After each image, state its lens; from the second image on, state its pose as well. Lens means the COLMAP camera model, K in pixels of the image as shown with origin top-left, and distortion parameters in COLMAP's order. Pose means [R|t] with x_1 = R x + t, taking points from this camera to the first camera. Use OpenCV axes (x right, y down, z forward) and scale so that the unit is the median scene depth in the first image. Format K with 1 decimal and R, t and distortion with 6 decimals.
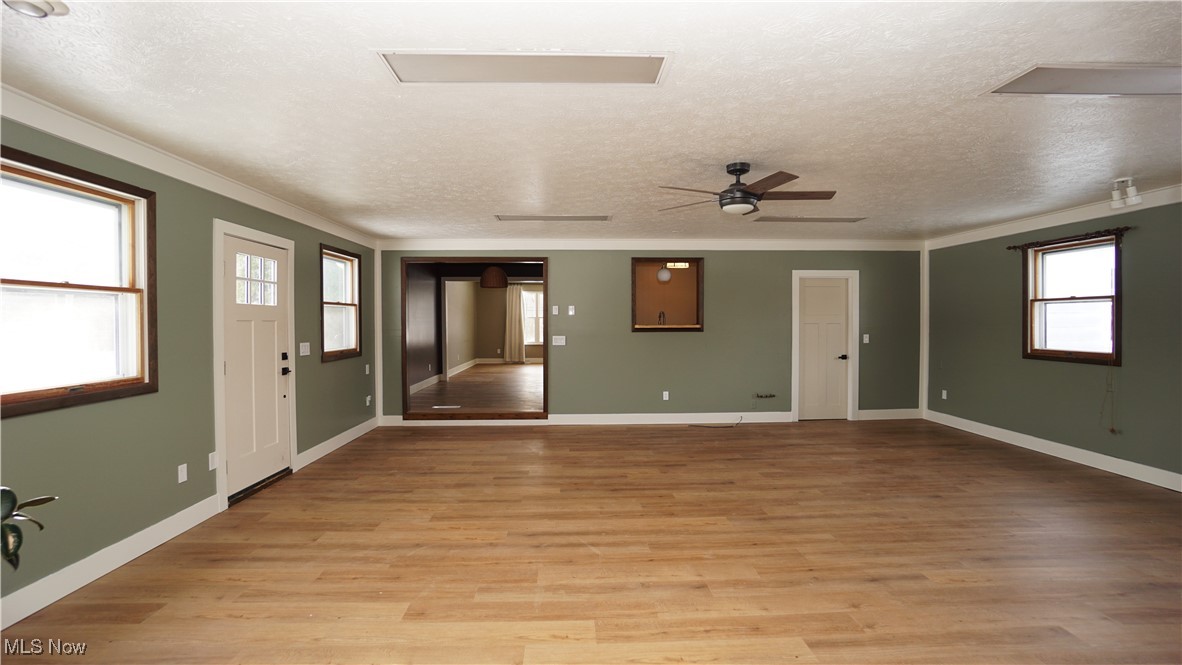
lens RADIAL K [[520.8, 0, 582.1], [0, 520.8, 327.4], [0, 0, 1]] dist [-0.054918, 0.014659]
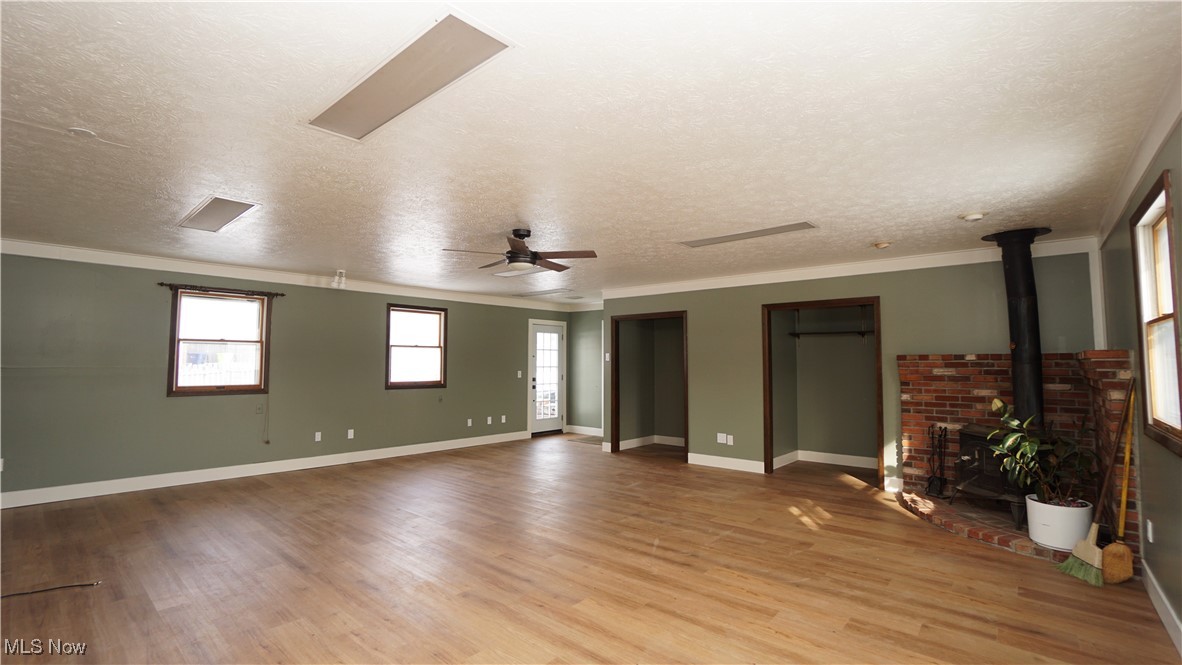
lens RADIAL K [[520.8, 0, 582.0], [0, 520.8, 326.9], [0, 0, 1]] dist [-0.054918, 0.014659]
pose [[-0.730064, 0.046921, 0.681766, -0.542582], [0.007816, 0.998148, -0.060325, -0.012213], [-0.683334, -0.038712, -0.729079, 1.544802]]
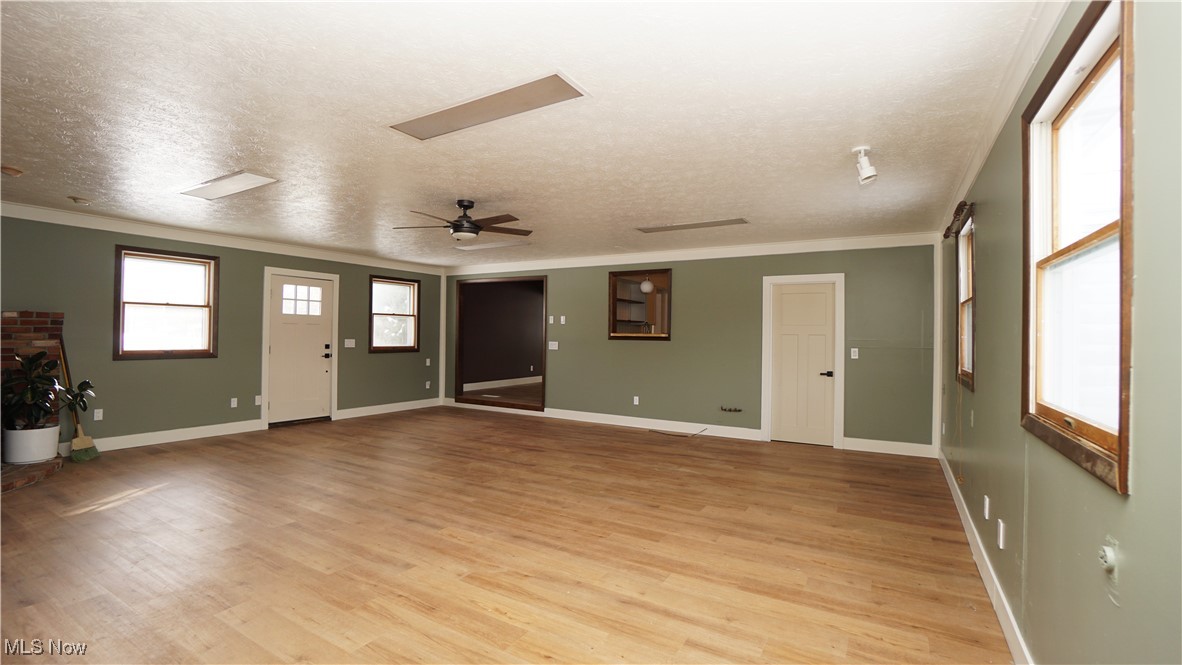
lens RADIAL K [[520.8, 0, 577.3], [0, 520.8, 327.3], [0, 0, 1]] dist [-0.054918, 0.014659]
pose [[0.838977, 0.008080, -0.544107, 1.069761], [-0.023733, 0.999482, -0.021753, 0.014017], [0.543649, 0.031164, 0.838734, 0.070492]]
